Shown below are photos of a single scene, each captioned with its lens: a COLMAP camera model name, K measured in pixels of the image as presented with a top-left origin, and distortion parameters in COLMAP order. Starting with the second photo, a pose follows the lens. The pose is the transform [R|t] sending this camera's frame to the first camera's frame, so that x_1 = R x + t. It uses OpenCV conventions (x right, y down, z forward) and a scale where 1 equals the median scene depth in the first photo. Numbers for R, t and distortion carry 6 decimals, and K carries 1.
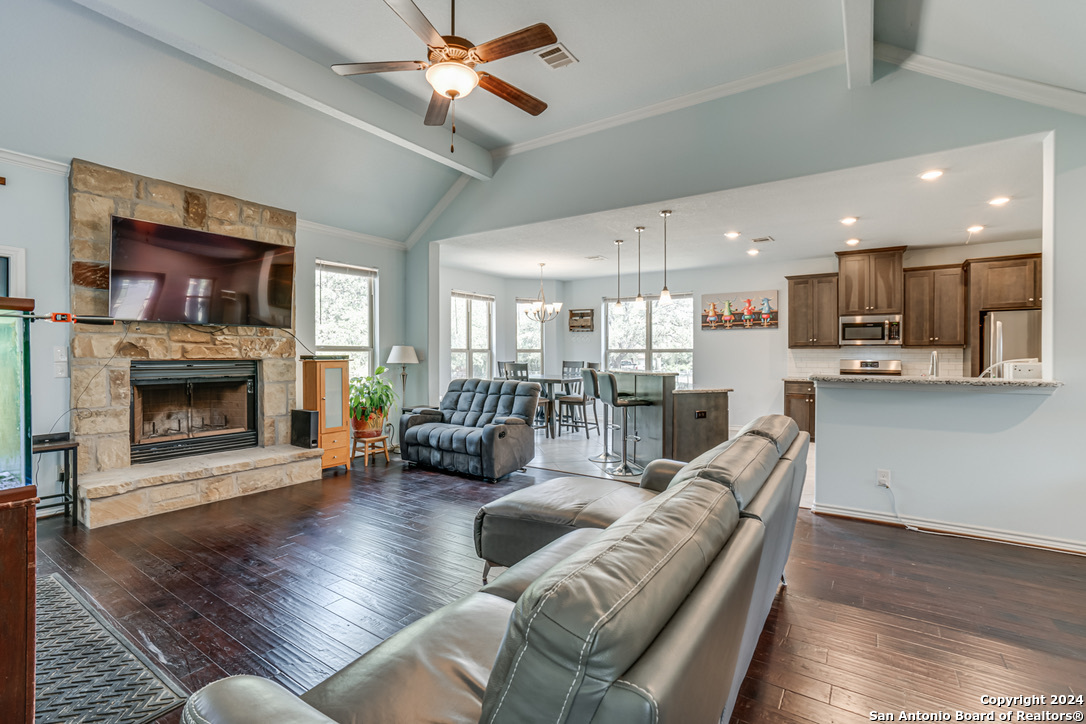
lens RADIAL K [[503.4, 0, 538.3], [0, 503.4, 354.5], [0, 0, 1]] dist [-0.044278, 0.021618]
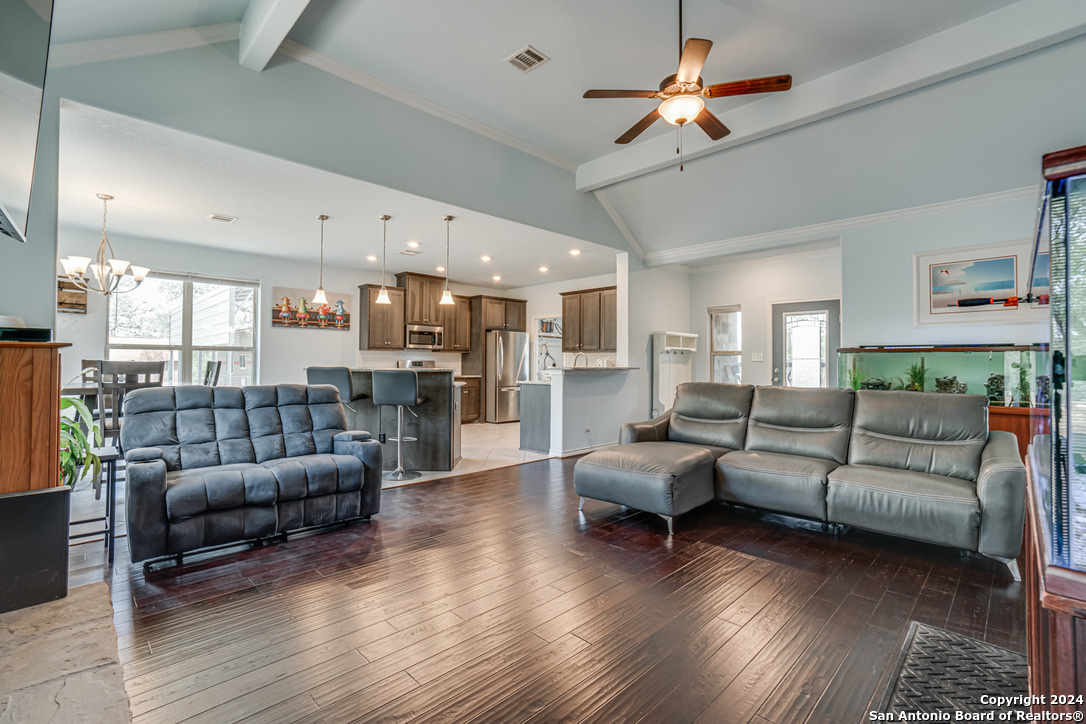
lens RADIAL K [[503.4, 0, 549.0], [0, 503.4, 360.2], [0, 0, 1]] dist [-0.044278, 0.021618]
pose [[0.166751, 0.009243, 0.985956, -0.724456], [-0.005306, 0.999950, -0.008477, 0.025725], [-0.985985, -0.003818, 0.166792, 0.593400]]
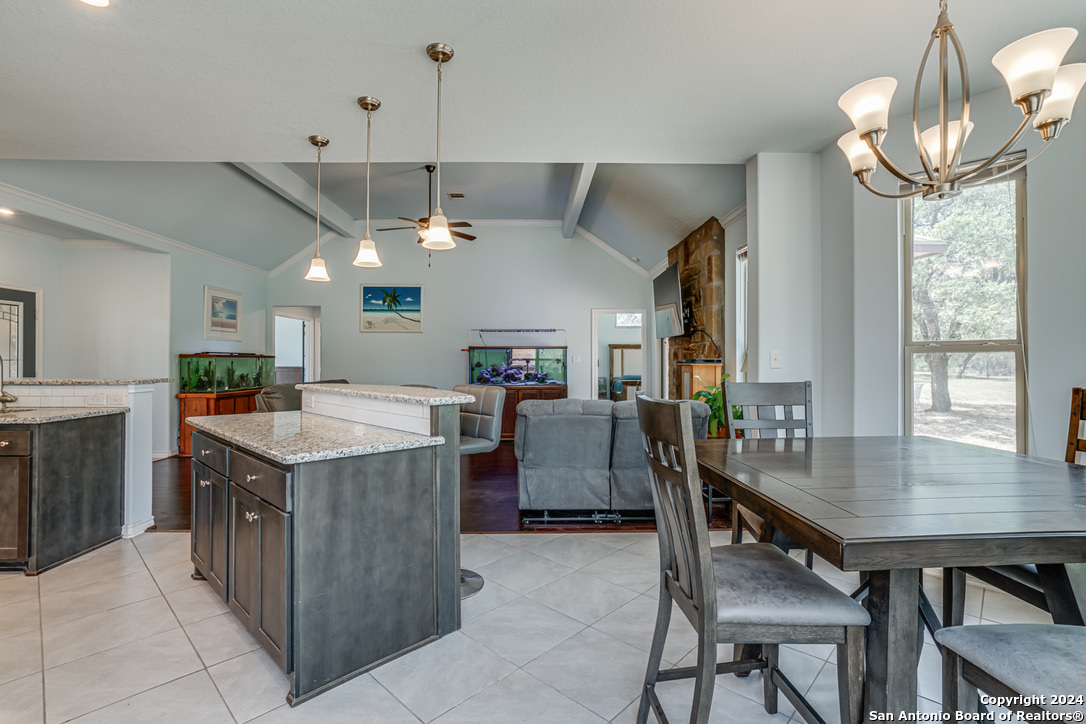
lens RADIAL K [[503.4, 0, 539.1], [0, 503.4, 359.0], [0, 0, 1]] dist [-0.044278, 0.021618]
pose [[-0.812318, -0.002669, -0.583209, 0.380855], [-0.003043, 0.999995, -0.000337, 0.001435], [0.583207, 0.001501, -0.812322, 1.640700]]
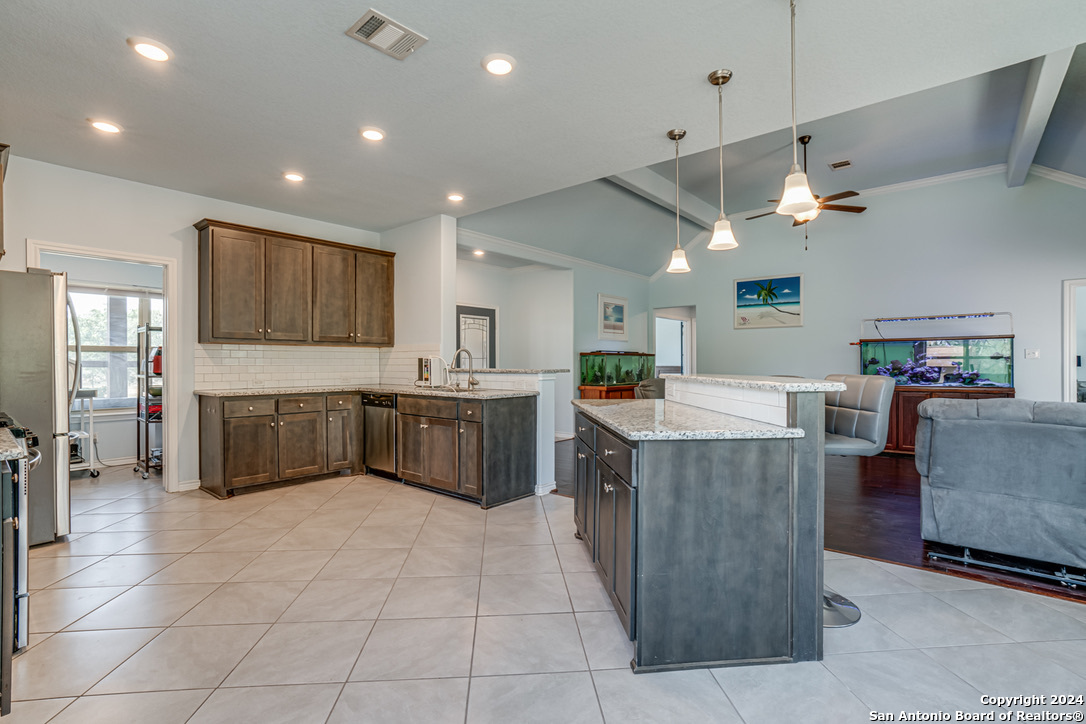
lens RADIAL K [[503.4, 0, 550.8], [0, 503.4, 365.7], [0, 0, 1]] dist [-0.044278, 0.021618]
pose [[-0.996216, 0.002567, 0.086872, 0.348291], [0.003247, 0.999965, 0.007685, 0.018245], [-0.086850, 0.007938, -0.996190, 1.623285]]
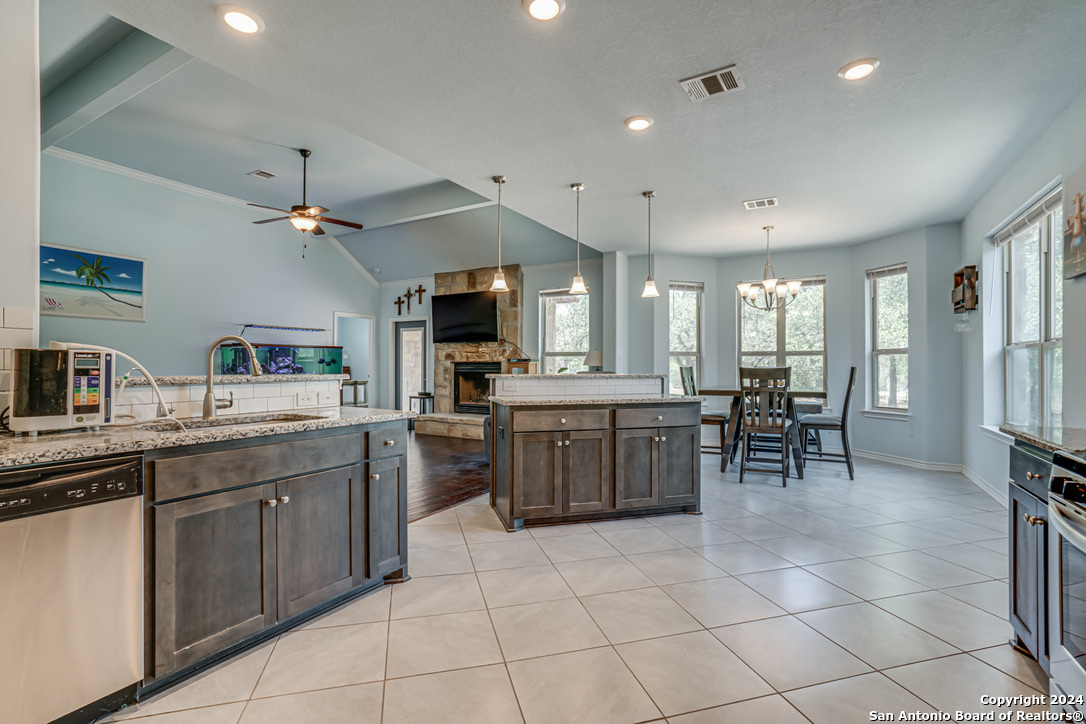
lens RADIAL K [[503.4, 0, 539.8], [0, 503.4, 366.9], [0, 0, 1]] dist [-0.044278, 0.021618]
pose [[0.081749, 0.003545, -0.996647, 1.049399], [-0.003586, 0.999988, 0.003263, 0.020018], [0.996647, 0.003308, 0.081760, 0.957170]]
